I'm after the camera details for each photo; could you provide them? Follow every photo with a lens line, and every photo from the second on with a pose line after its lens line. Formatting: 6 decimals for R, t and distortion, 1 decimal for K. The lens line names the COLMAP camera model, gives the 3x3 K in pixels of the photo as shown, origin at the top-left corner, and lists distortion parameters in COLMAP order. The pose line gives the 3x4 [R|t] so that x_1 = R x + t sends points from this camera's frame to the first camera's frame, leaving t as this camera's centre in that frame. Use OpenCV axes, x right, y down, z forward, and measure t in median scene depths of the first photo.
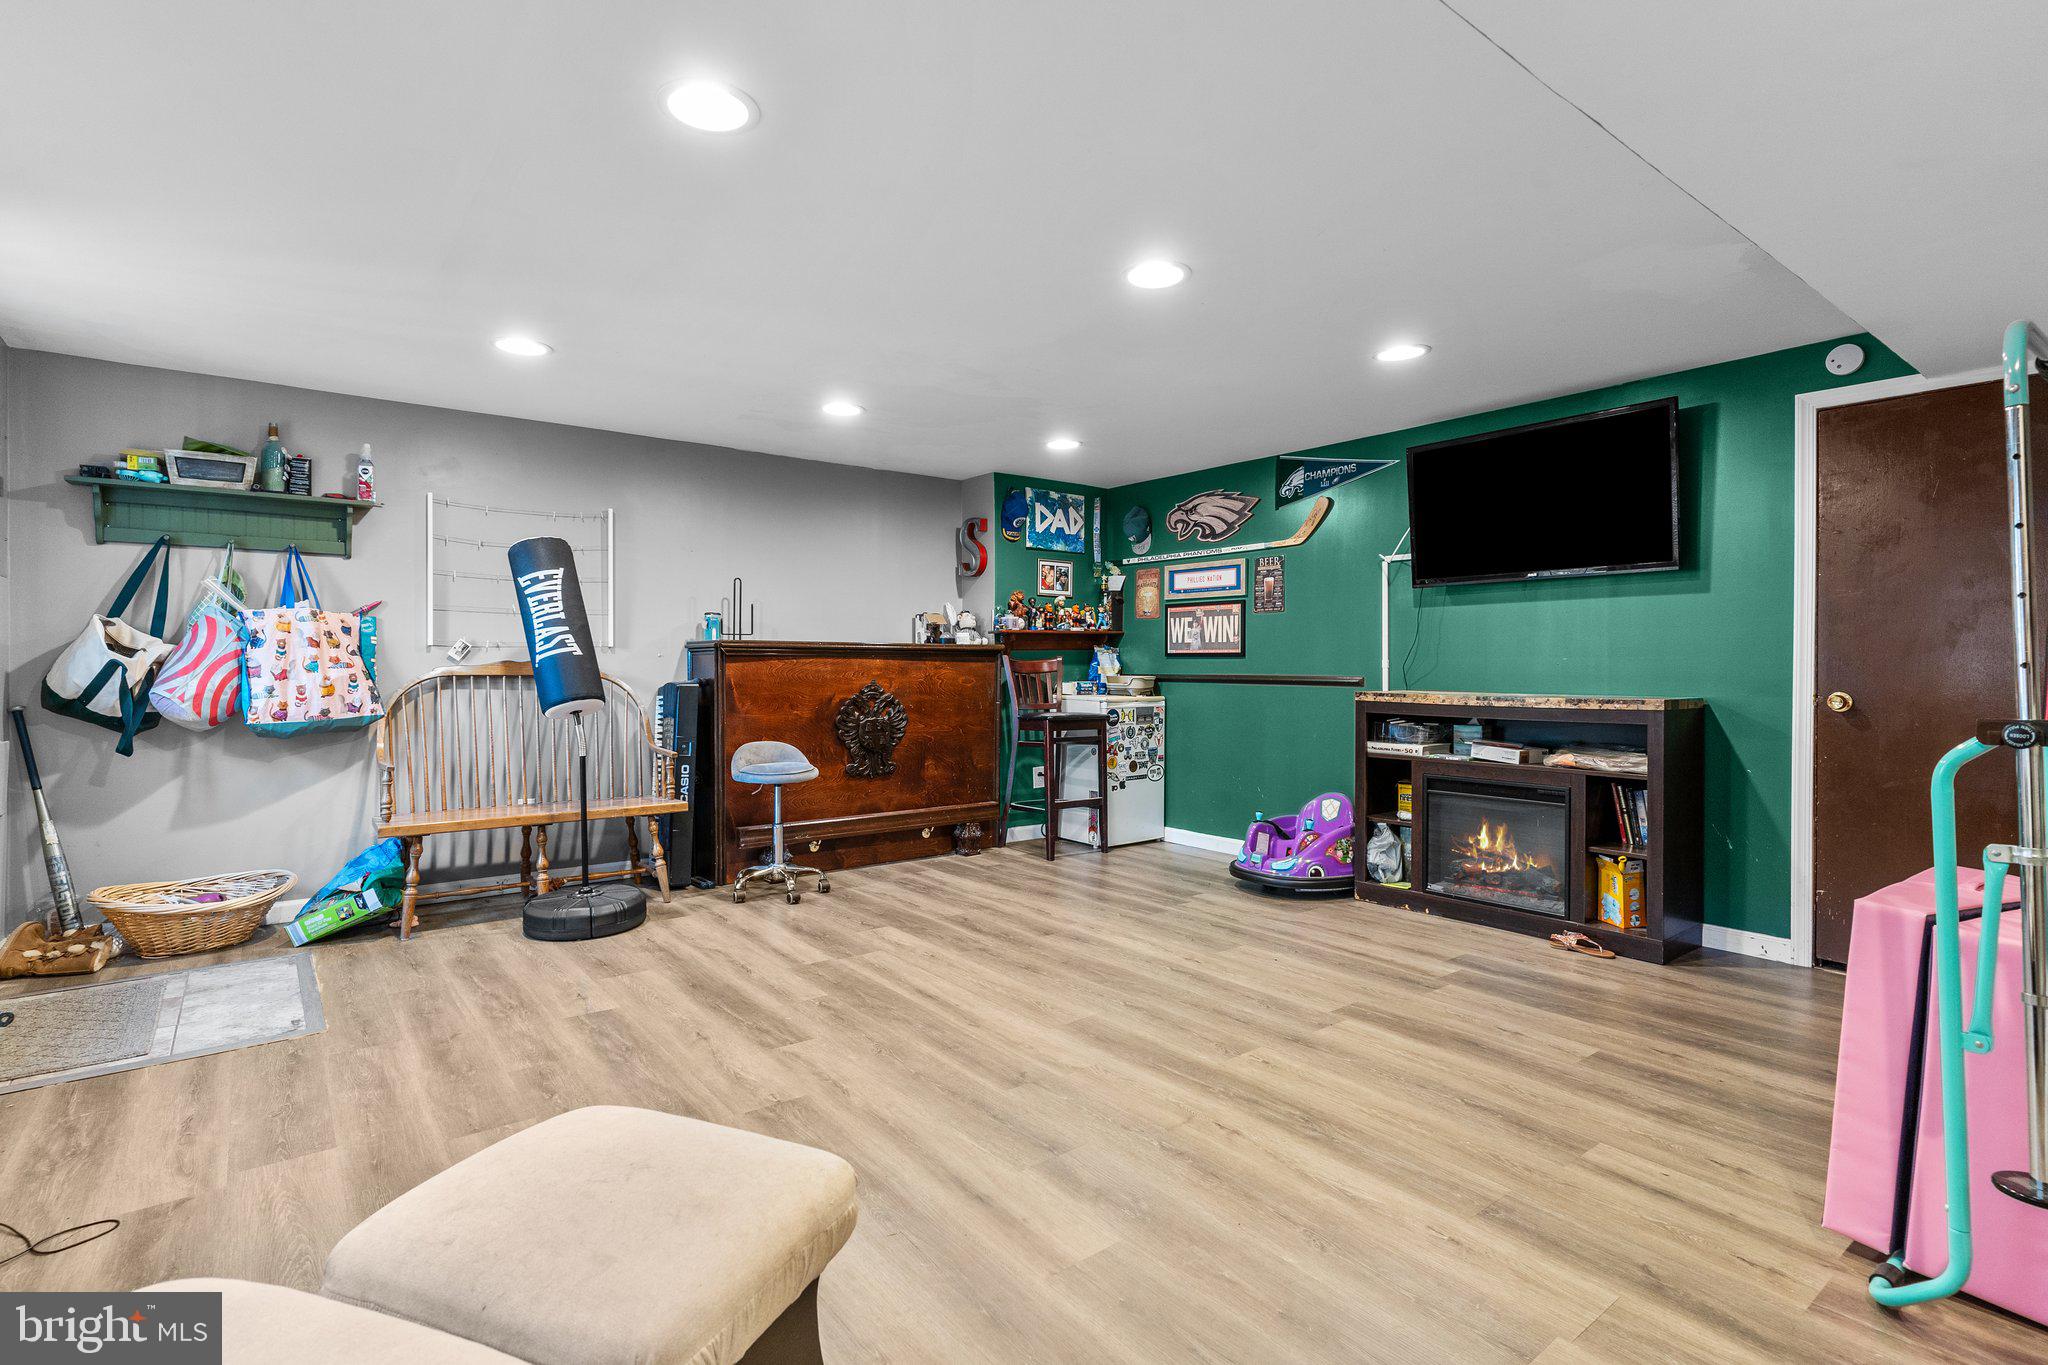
lens RADIAL K [[976.9, 0, 1020.7], [0, 976.9, 685.8], [0, 0, 1]] dist [0.004098, -0.001345]
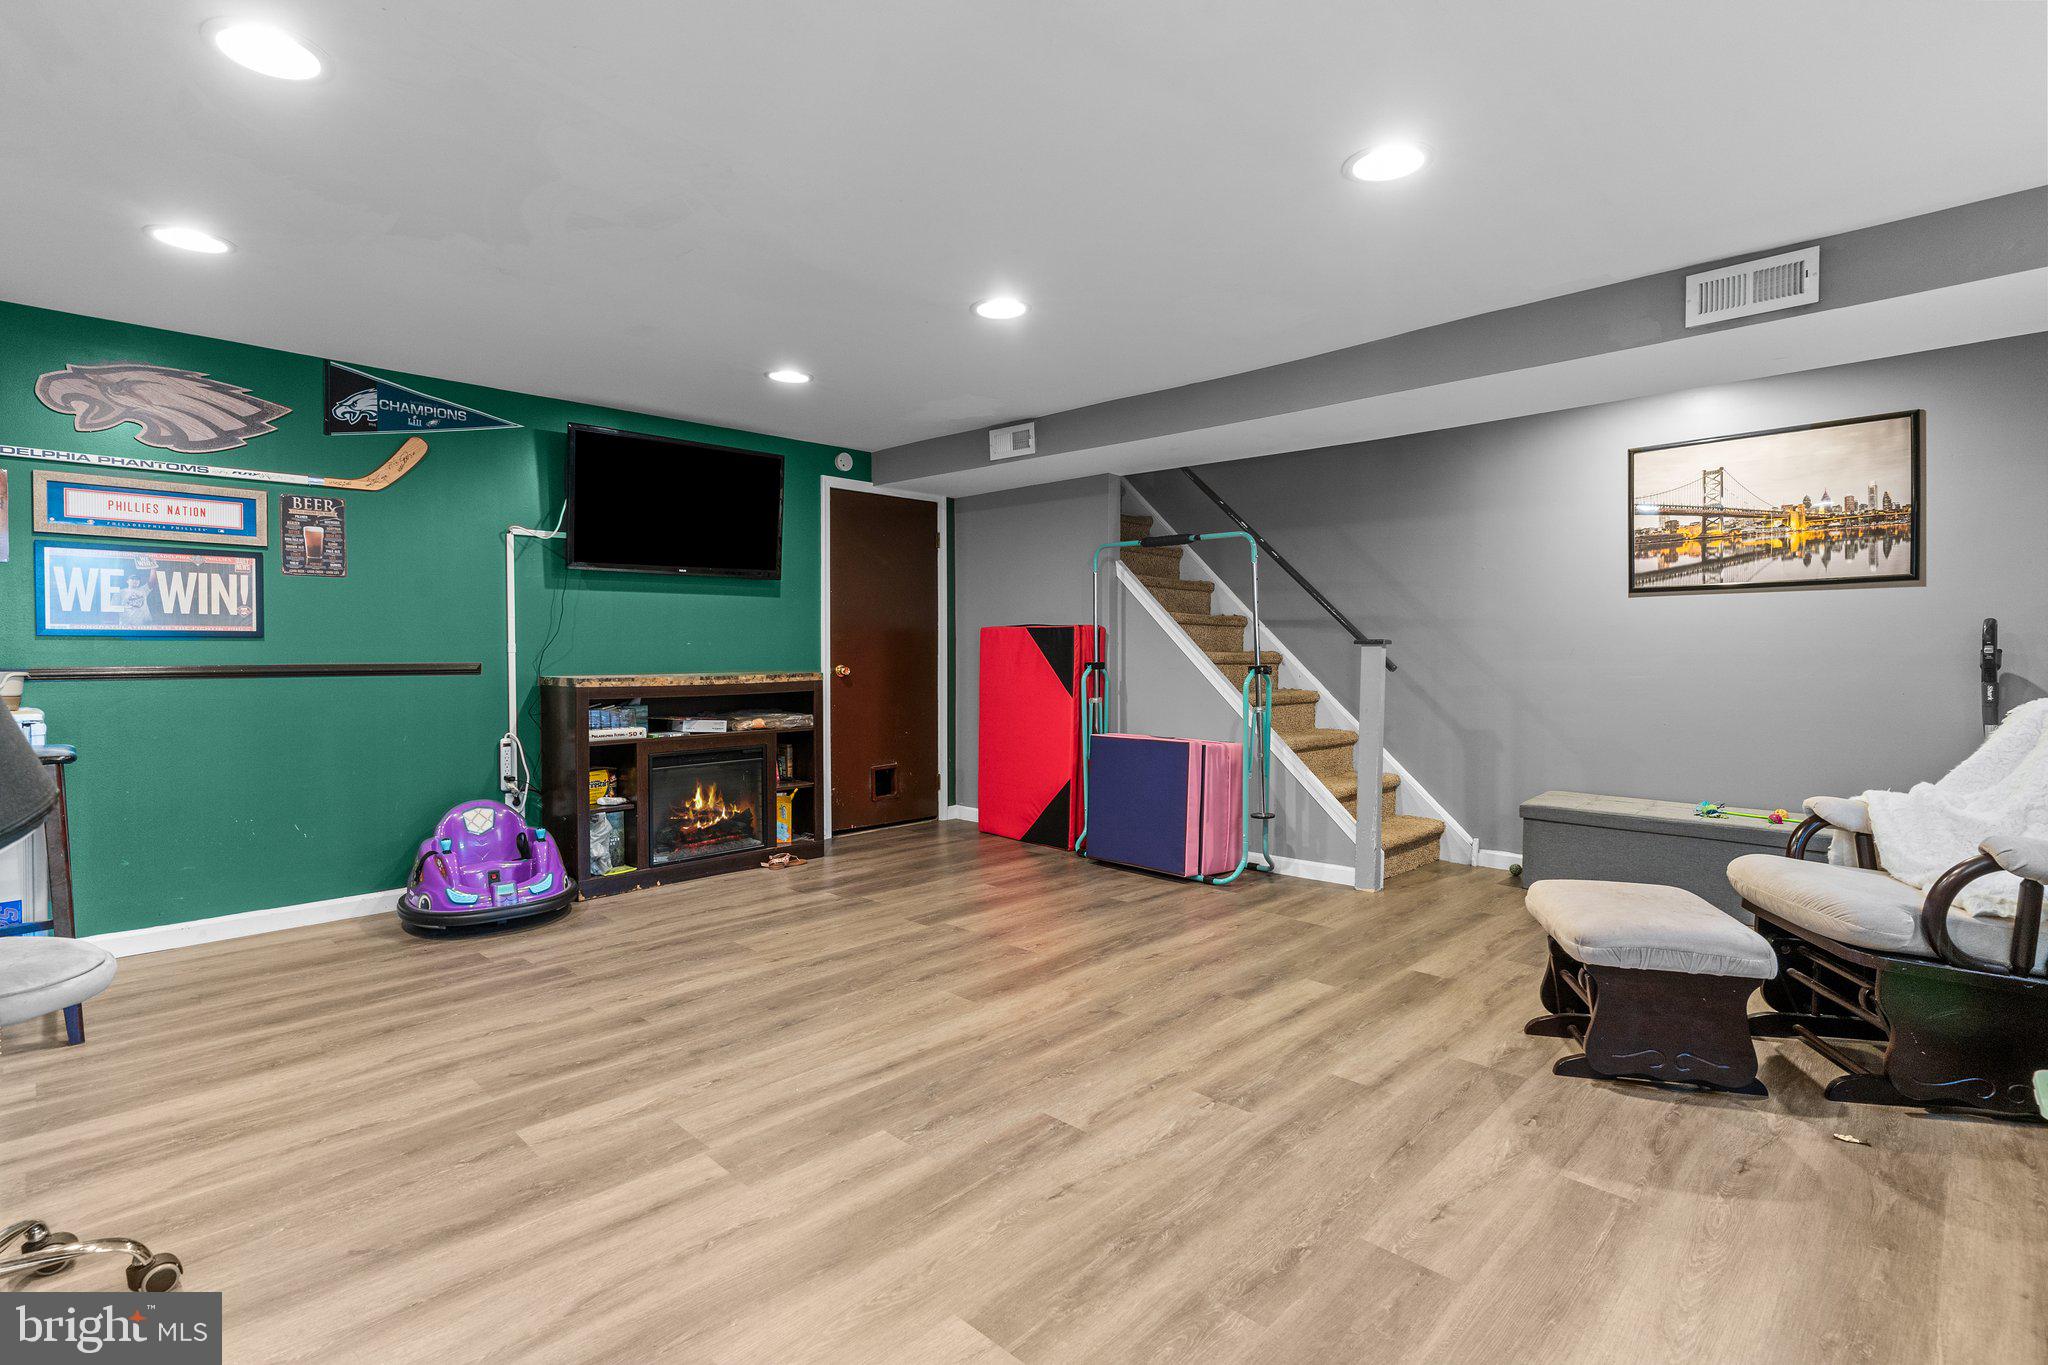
lens RADIAL K [[976.9, 0, 1020.7], [0, 976.9, 685.8], [0, 0, 1]] dist [0.004098, -0.001345]
pose [[-0.132078, -0.039964, 0.990433, -0.839690], [0.023636, 0.998776, 0.043452, -0.022596], [-0.990958, 0.029149, -0.130971, 0.941781]]
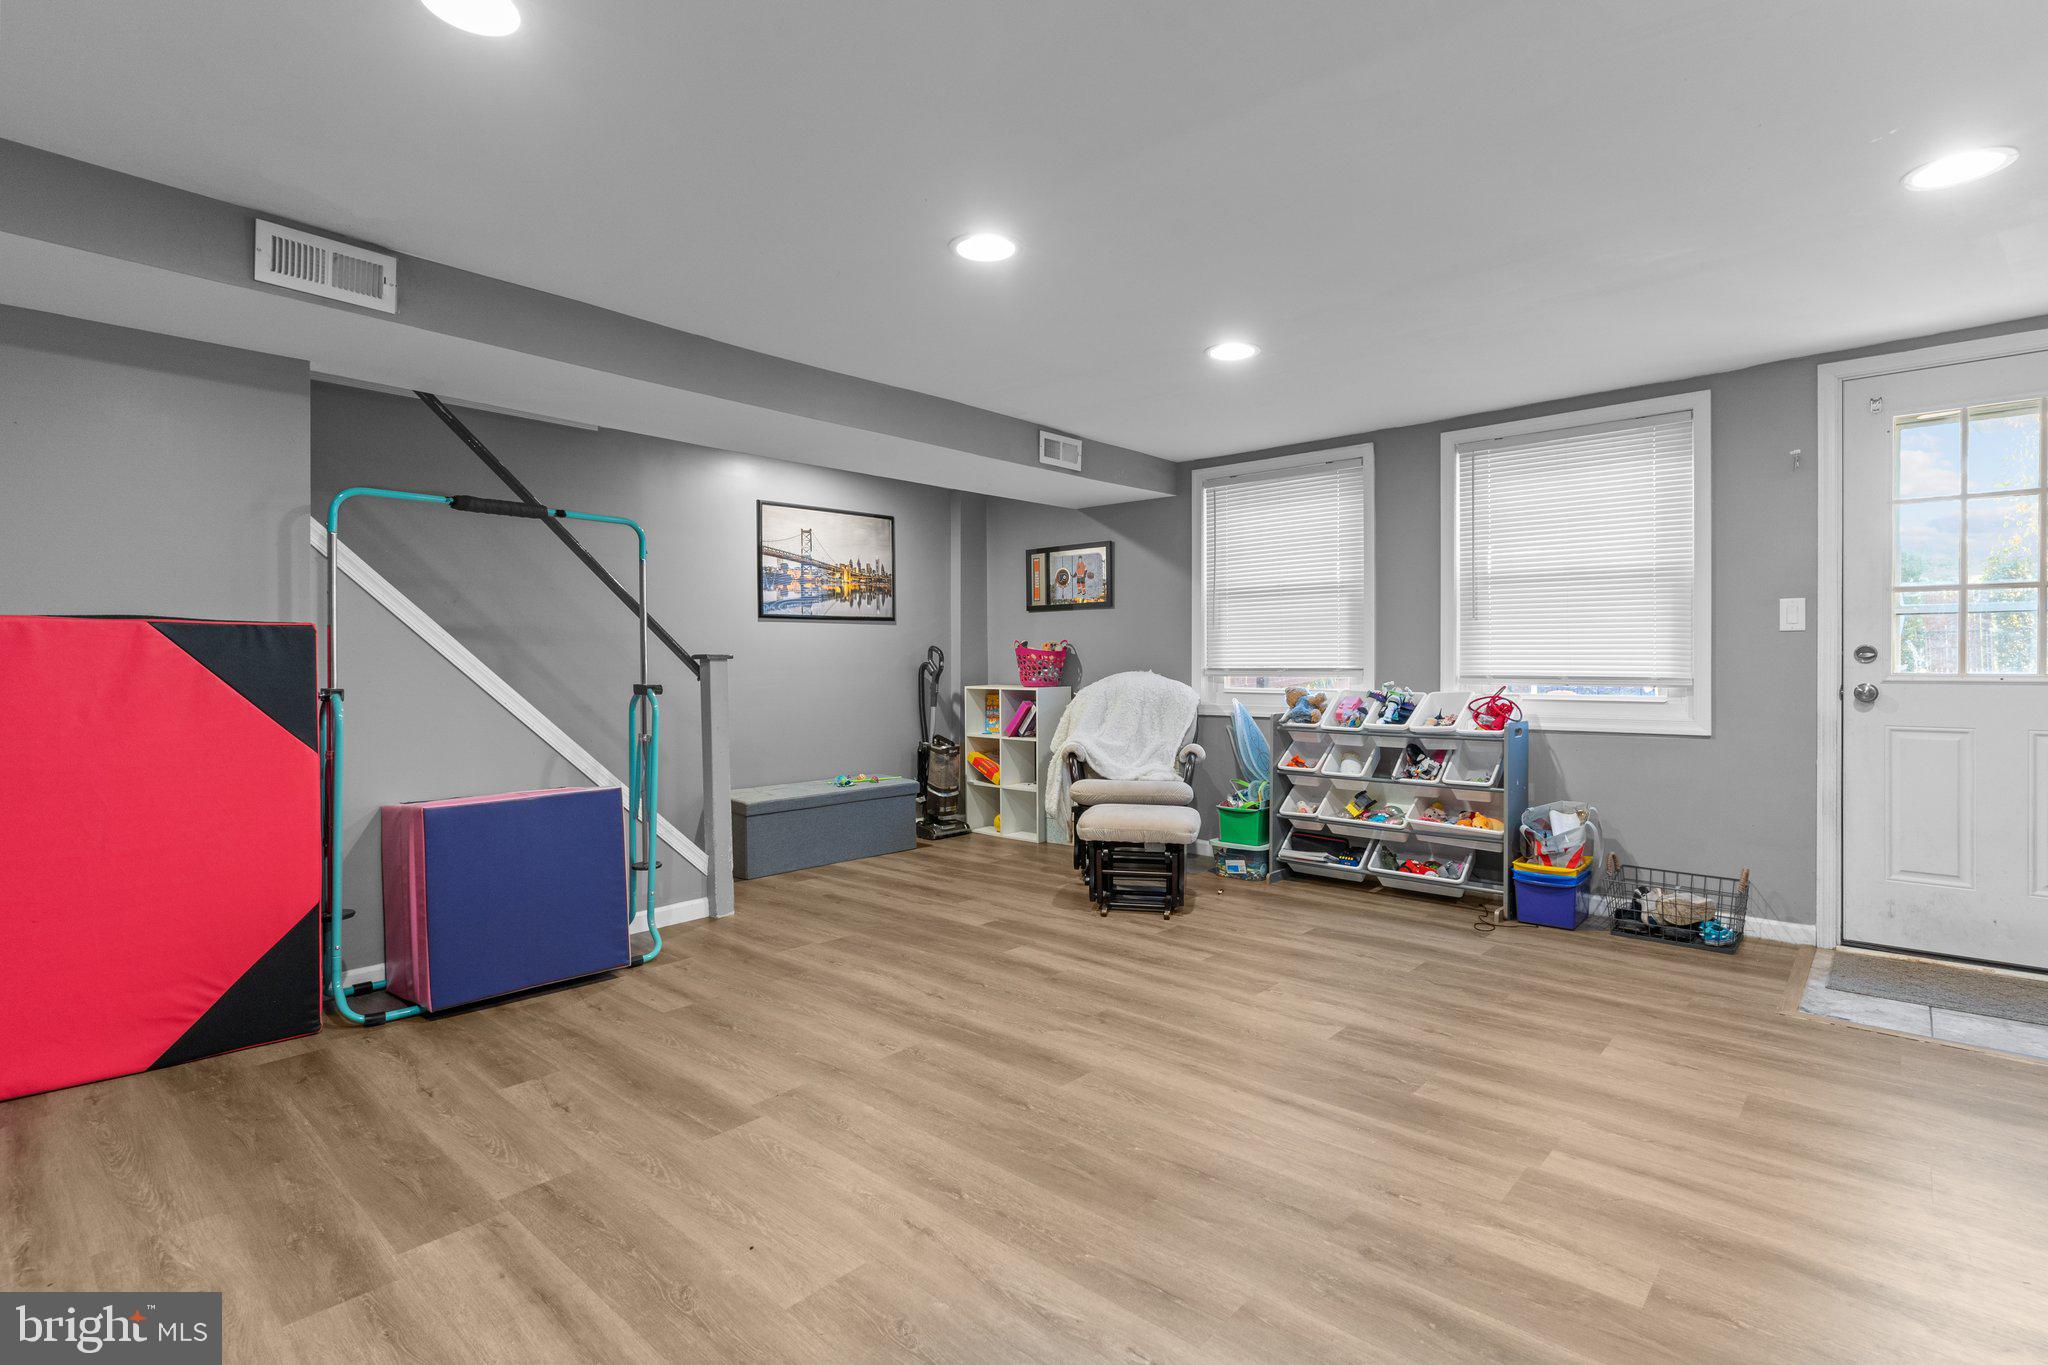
lens RADIAL K [[976.9, 0, 1020.7], [0, 976.9, 685.8], [0, 0, 1]] dist [0.004098, -0.001345]
pose [[-0.984708, 0.006016, -0.174112, 0.224843], [-0.002134, 0.998912, 0.046586, -0.035440], [0.174202, 0.046245, -0.983623, 1.608507]]
